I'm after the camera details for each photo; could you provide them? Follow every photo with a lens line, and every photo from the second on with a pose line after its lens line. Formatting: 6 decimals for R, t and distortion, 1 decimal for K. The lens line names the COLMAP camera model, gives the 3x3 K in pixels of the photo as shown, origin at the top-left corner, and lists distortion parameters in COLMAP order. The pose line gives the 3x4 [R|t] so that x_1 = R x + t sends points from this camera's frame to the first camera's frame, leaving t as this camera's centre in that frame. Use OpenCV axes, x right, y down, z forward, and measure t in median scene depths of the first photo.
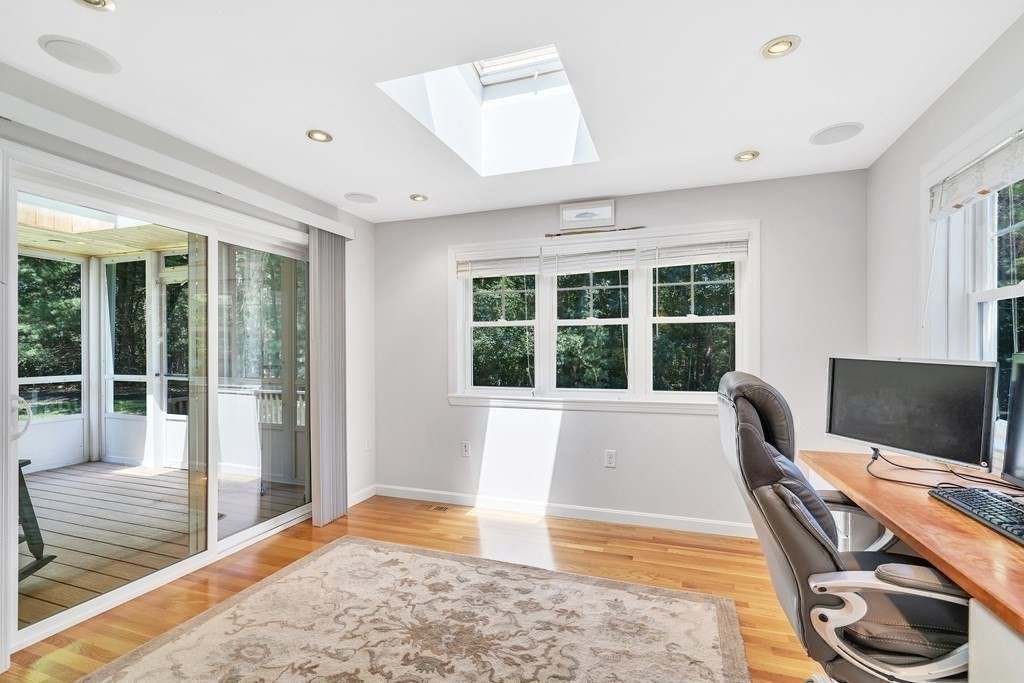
lens RADIAL K [[470.9, 0, 516.5], [0, 470.9, 353.7], [0, 0, 1]] dist [-0.004424, 0.002560]
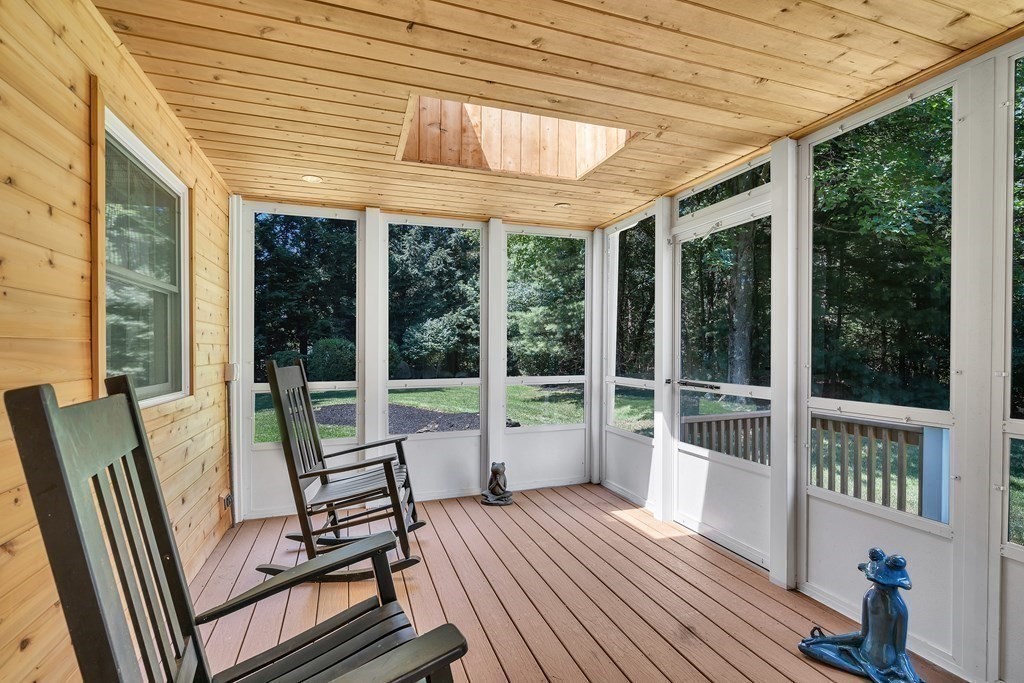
lens RADIAL K [[470.9, 0, 516.6], [0, 470.9, 347.0], [0, 0, 1]] dist [-0.004424, 0.002560]
pose [[0.624905, 0.005306, -0.780683, -0.366329], [-0.011491, 0.999931, -0.002402, -0.000018], [0.780617, 0.010472, 0.624922, 0.402702]]
